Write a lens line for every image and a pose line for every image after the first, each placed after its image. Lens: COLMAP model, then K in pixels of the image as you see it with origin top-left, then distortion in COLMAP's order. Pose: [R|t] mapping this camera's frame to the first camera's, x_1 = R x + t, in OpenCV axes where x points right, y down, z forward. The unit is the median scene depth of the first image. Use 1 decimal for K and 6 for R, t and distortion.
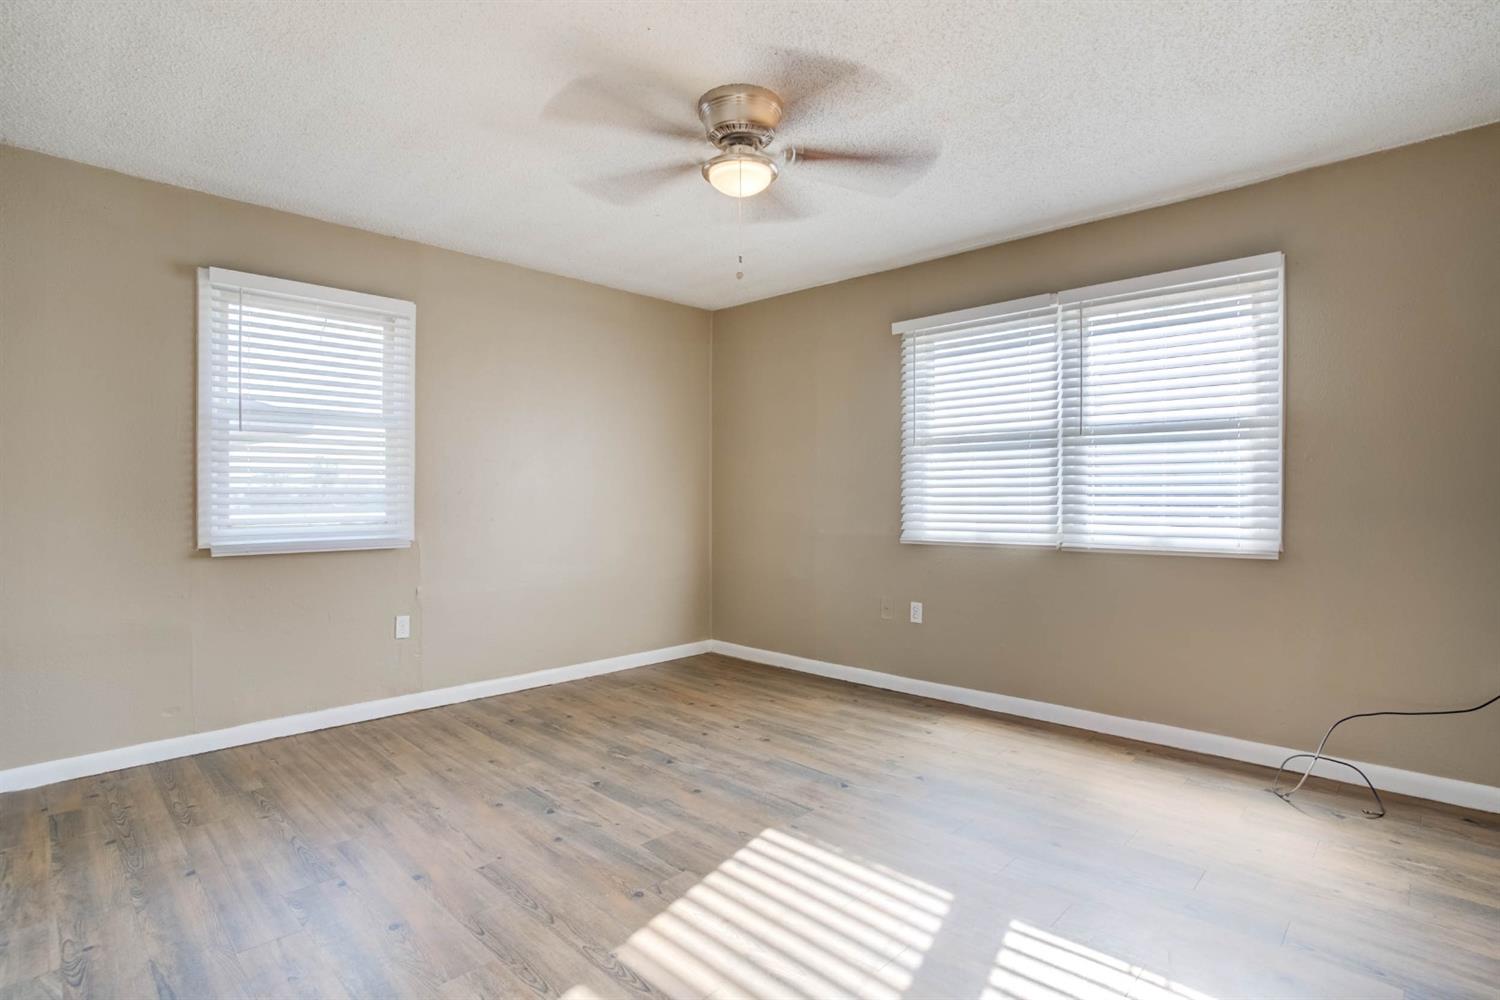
lens RADIAL K [[741.0, 0, 751.6], [0, 741.0, 495.2], [0, 0, 1]] dist [-0.050207, 0.027903]
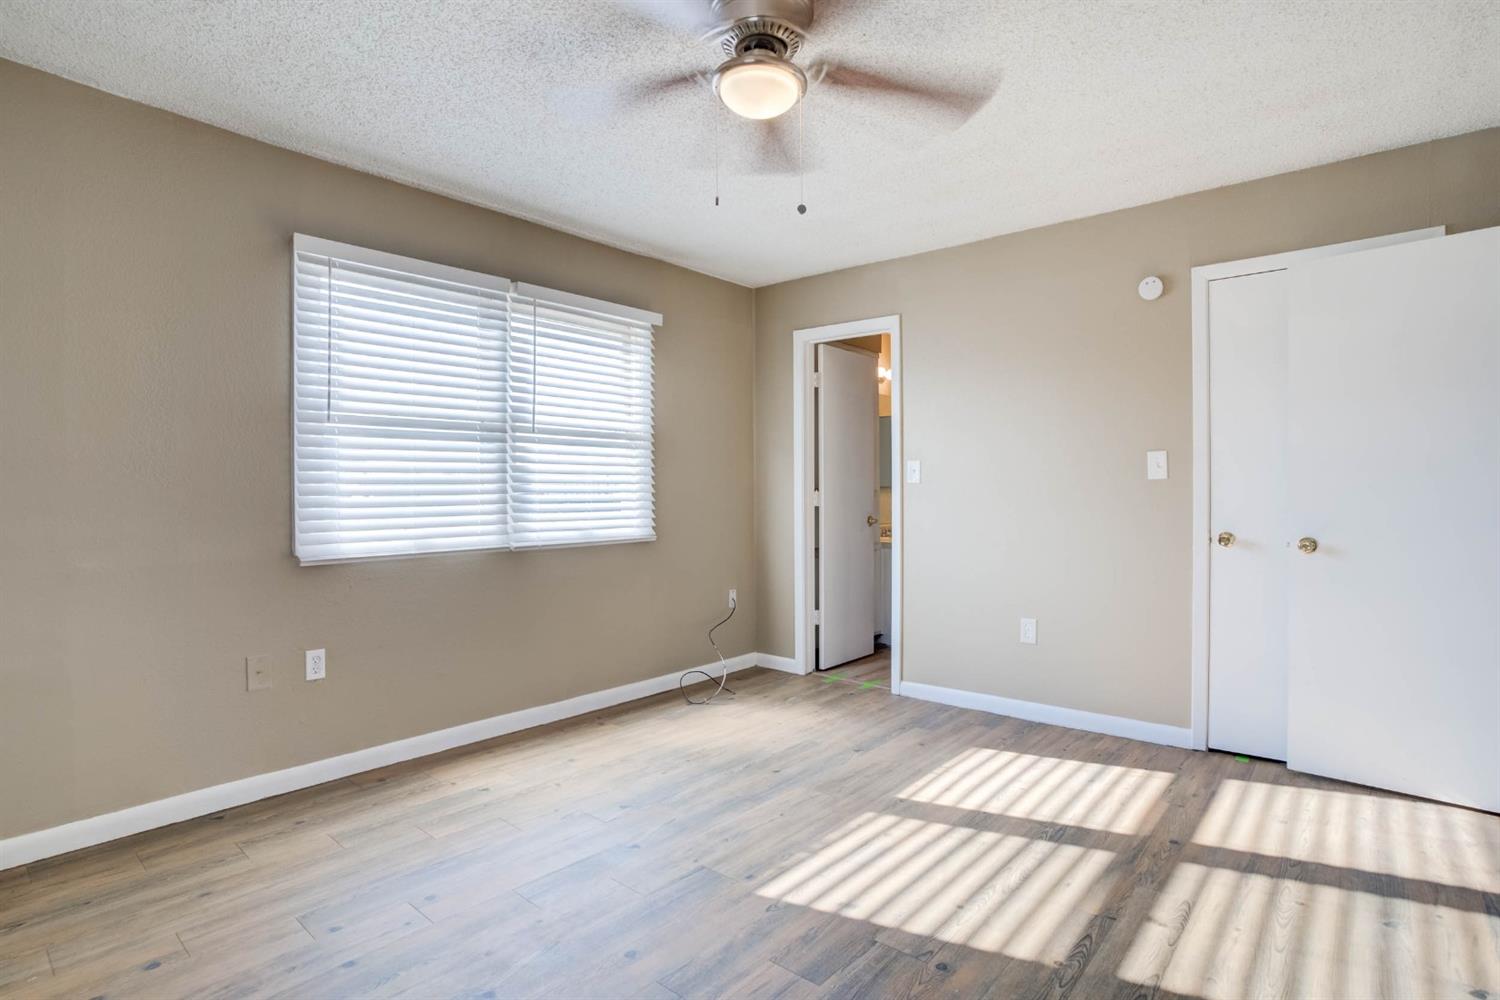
lens RADIAL K [[768.3, 0, 750.0], [0, 768.3, 500.0], [0, 0, 1]] dist [-0.071479, 0.032749]
pose [[-0.069501, -0.008059, 0.997549, -0.610807], [0.001588, 0.999965, 0.008190, 0.000932], [-0.997581, 0.002153, -0.069486, 0.786971]]
